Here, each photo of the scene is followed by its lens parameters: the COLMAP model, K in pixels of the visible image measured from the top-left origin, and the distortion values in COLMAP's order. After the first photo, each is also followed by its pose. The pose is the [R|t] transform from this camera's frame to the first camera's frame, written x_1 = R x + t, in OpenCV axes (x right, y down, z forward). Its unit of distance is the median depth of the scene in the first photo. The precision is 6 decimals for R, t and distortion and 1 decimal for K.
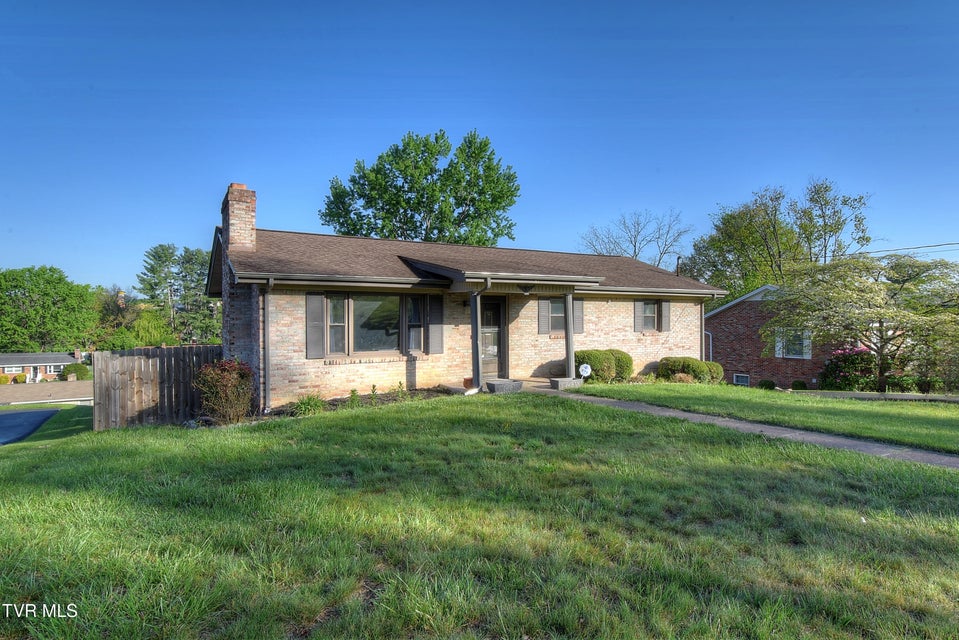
lens RADIAL K [[535.0, 0, 479.5], [0, 535.0, 320.0], [0, 0, 1]] dist [-0.002627, 0.000522]
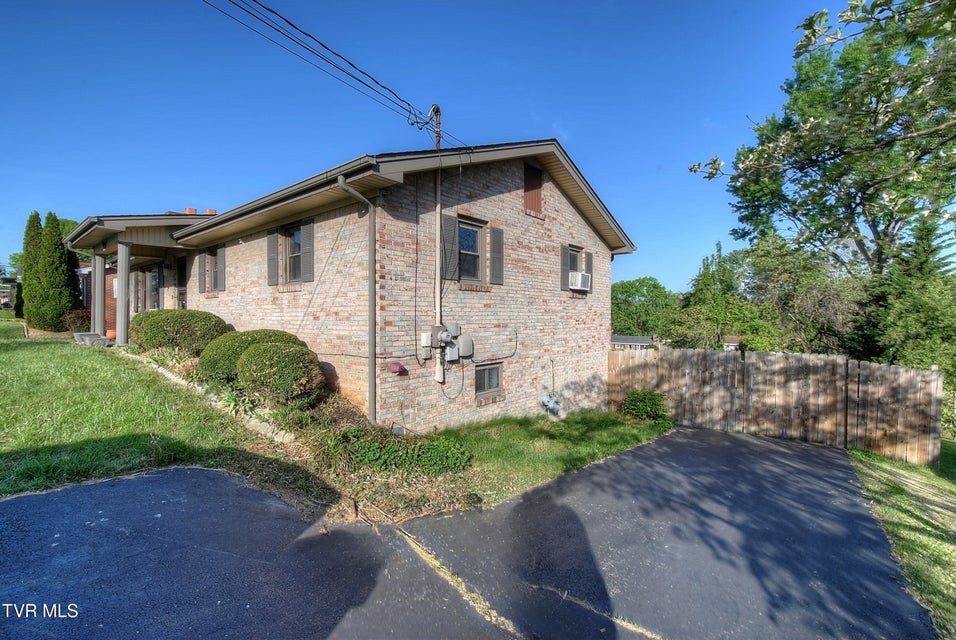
lens RADIAL K [[434.4, 0, 468.4], [0, 434.4, 315.7], [0, 0, 1]] dist [0.017963, -0.029018]
pose [[0.315238, -0.001954, -0.949011, 0.783604], [-0.006345, 0.999971, -0.004167, 0.053777], [0.948991, 0.007335, 0.315217, 1.010210]]
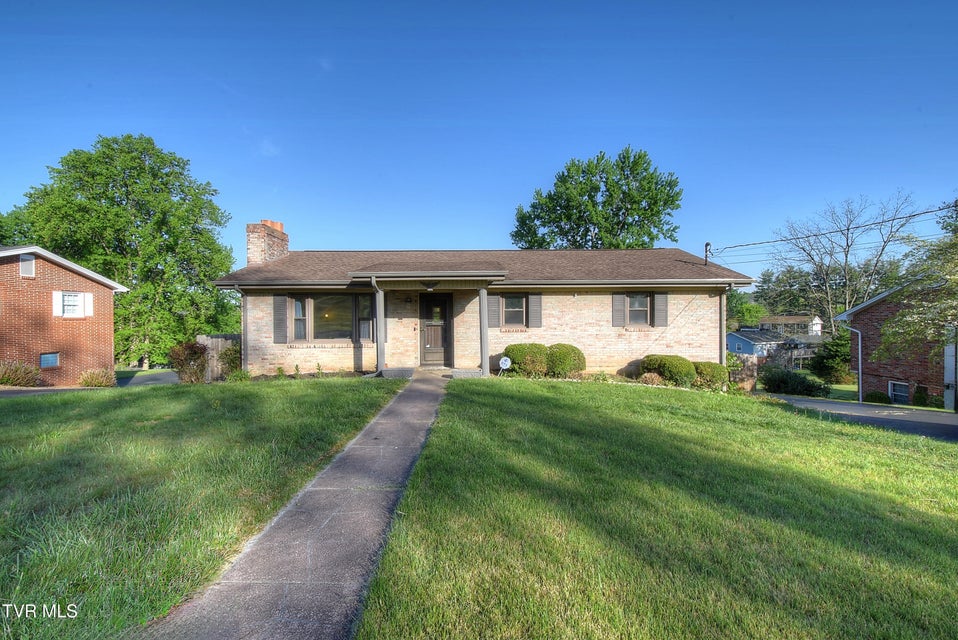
lens RADIAL K [[426.3, 0, 475.8], [0, 426.3, 317.1], [0, 0, 1]] dist [0.002135, -0.009853]
pose [[0.864188, -0.003105, -0.503160, 0.439037], [0.001311, 0.999991, -0.003920, 0.007686], [0.503168, 0.002728, 0.864185, 0.212871]]
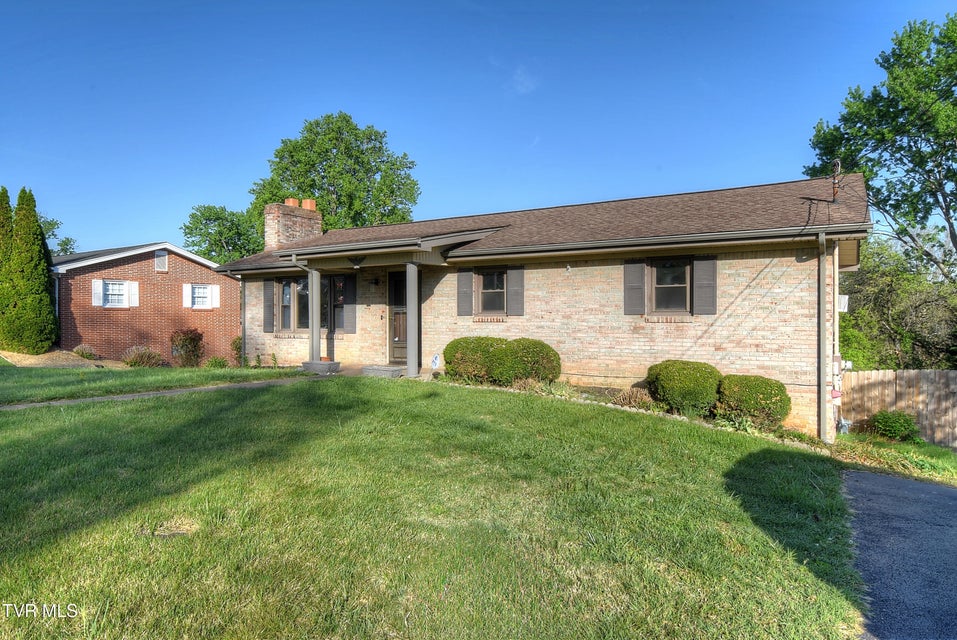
lens RADIAL K [[613.6, 0, 478.5], [0, 613.6, 320.0], [0, 0, 1]] dist [-0.005814, 0.001378]
pose [[0.469888, 0.004963, -0.882712, 0.781919], [-0.000324, 0.999985, 0.005450, 0.023473], [0.882726, -0.002275, 0.469882, 0.507266]]
